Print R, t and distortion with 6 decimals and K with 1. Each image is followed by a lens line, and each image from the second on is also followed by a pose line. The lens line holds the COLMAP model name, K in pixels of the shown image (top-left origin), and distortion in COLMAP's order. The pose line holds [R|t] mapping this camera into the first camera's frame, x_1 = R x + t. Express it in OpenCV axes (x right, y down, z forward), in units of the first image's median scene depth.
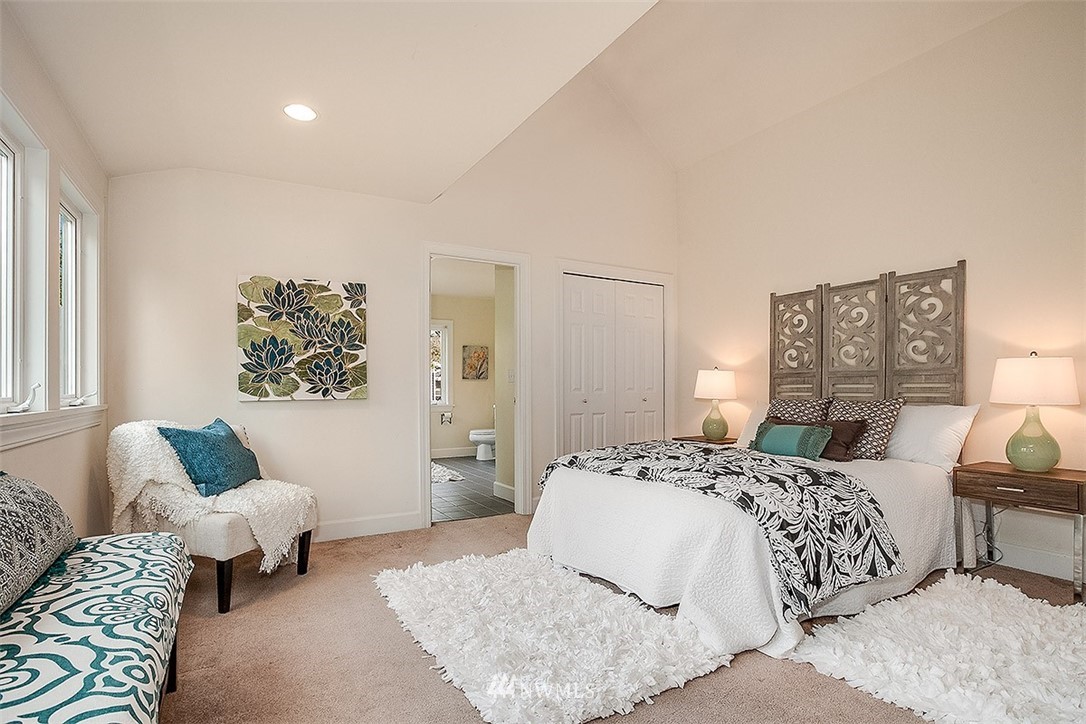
lens RADIAL K [[517.8, 0, 542.5], [0, 517.8, 370.4], [0, 0, 1]] dist [-0.000508, -0.000006]
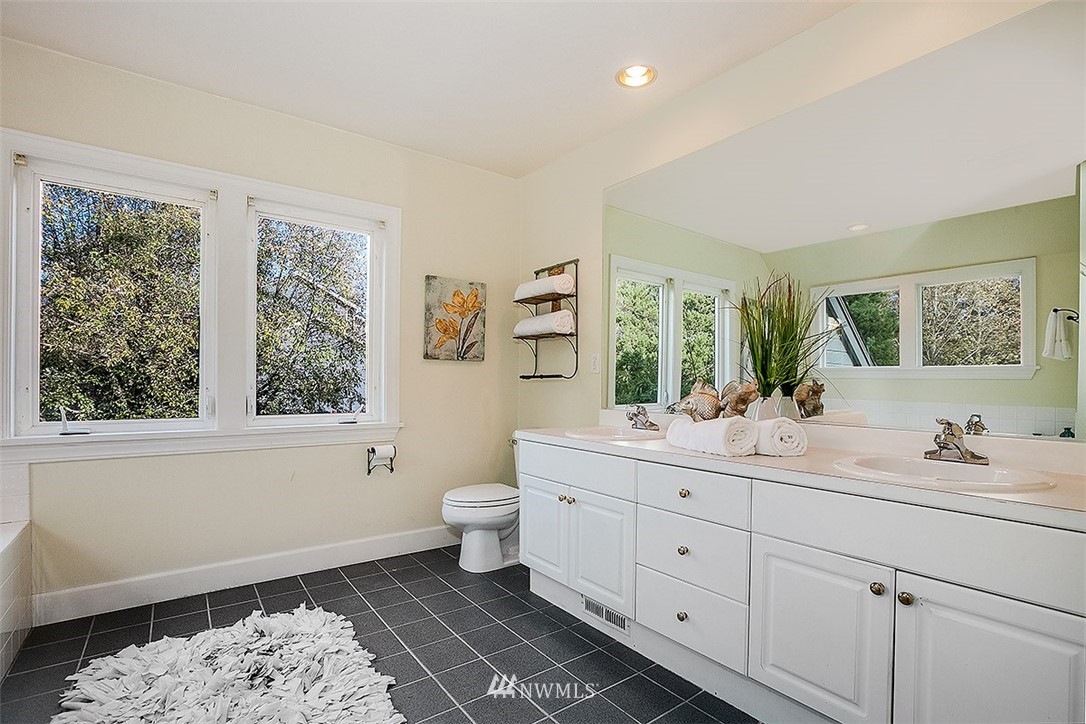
lens RADIAL K [[517.8, 0, 543.5], [0, 517.8, 371.4], [0, 0, 1]] dist [-0.000508, -0.000006]
pose [[0.997235, 0.003380, 0.074230, -0.091400], [-0.003797, 0.999978, 0.005472, 0.024384], [-0.074210, -0.005739, 0.997226, 0.587608]]
